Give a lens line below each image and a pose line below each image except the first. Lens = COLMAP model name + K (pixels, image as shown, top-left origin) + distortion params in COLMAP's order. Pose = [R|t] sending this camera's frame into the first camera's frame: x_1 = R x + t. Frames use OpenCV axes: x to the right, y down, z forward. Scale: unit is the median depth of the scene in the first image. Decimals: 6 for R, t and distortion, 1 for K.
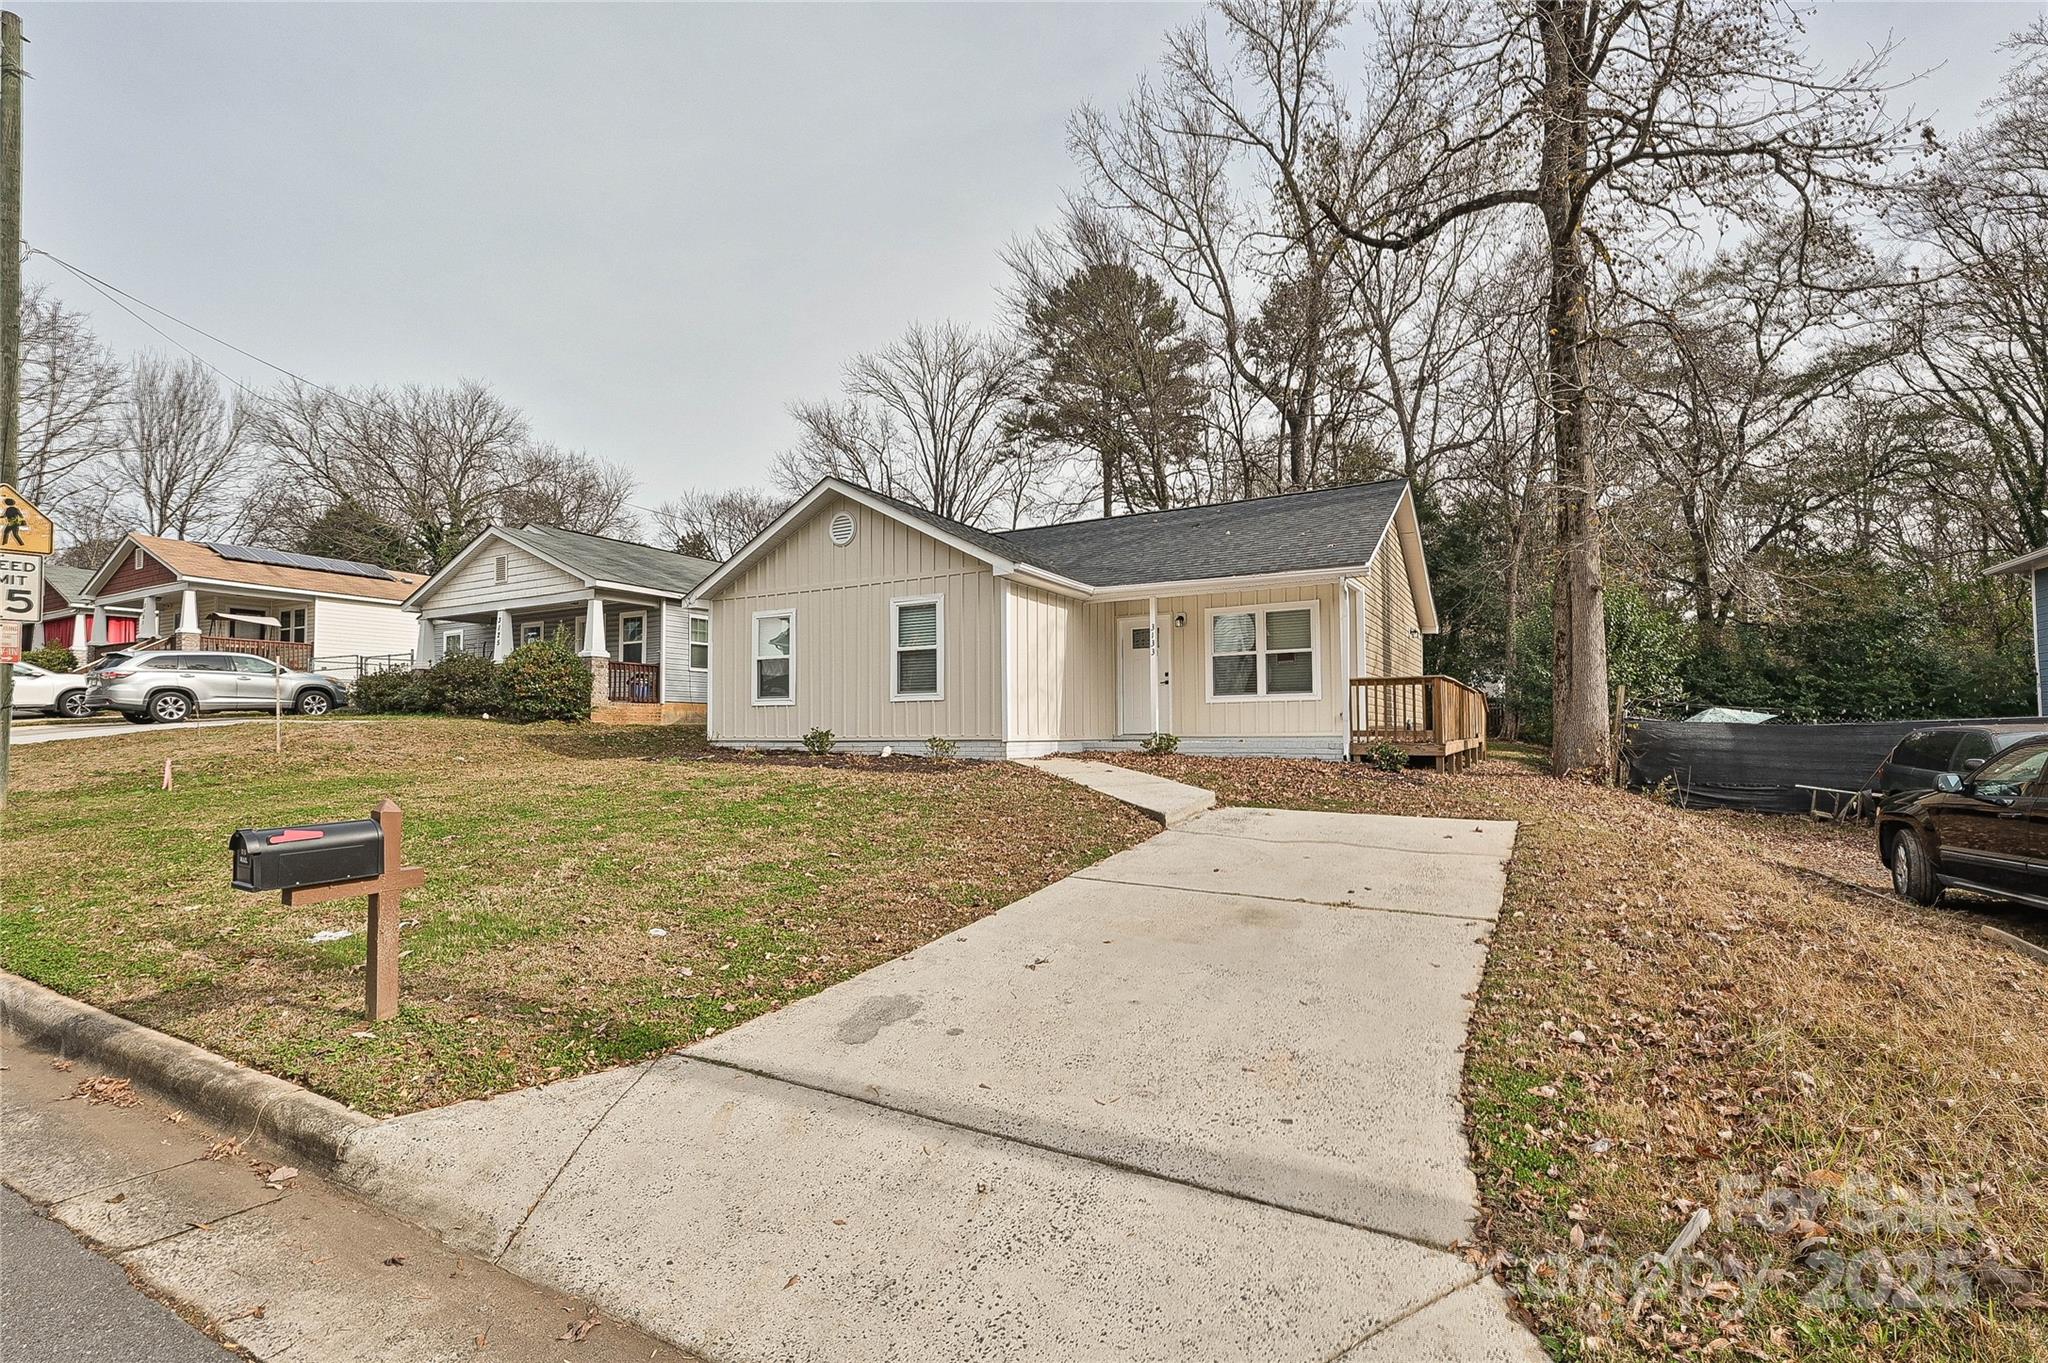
lens RADIAL K [[893.5, 0, 1023.6], [0, 893.5, 706.8], [0, 0, 1]] dist [0.000339, -0.000056]
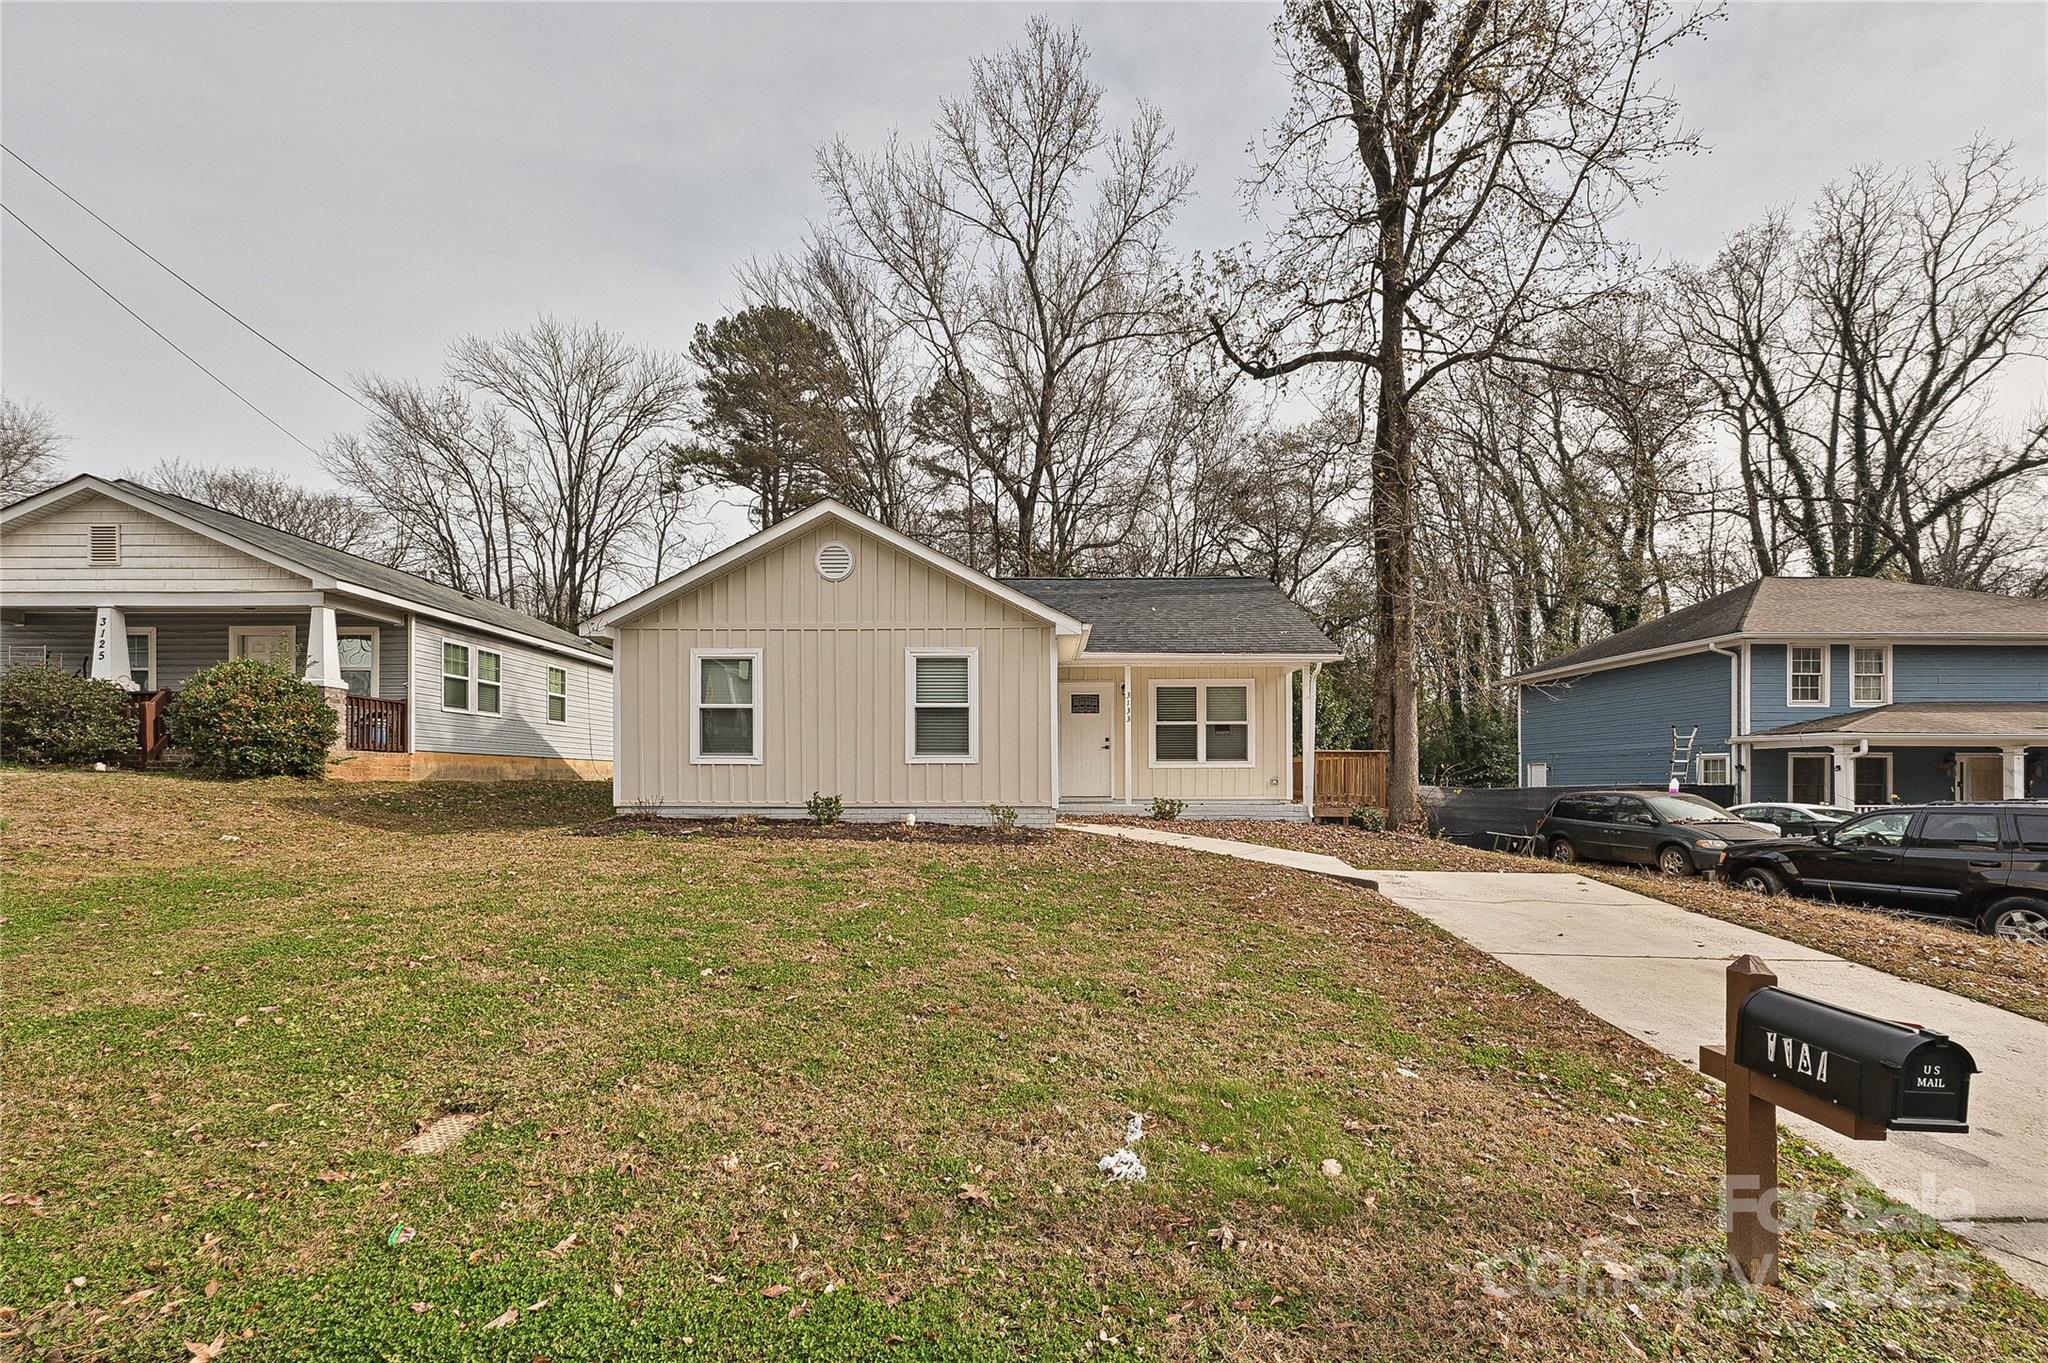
lens RADIAL K [[837.4, 0, 1021.3], [0, 837.4, 781.3], [0, 0, 1]] dist [0.000365, 0.000262]
pose [[0.883230, 0.005565, 0.468908, -0.304646], [-0.018789, 0.999547, 0.023528, -0.006689], [-0.468564, -0.029591, 0.882934, 0.141429]]
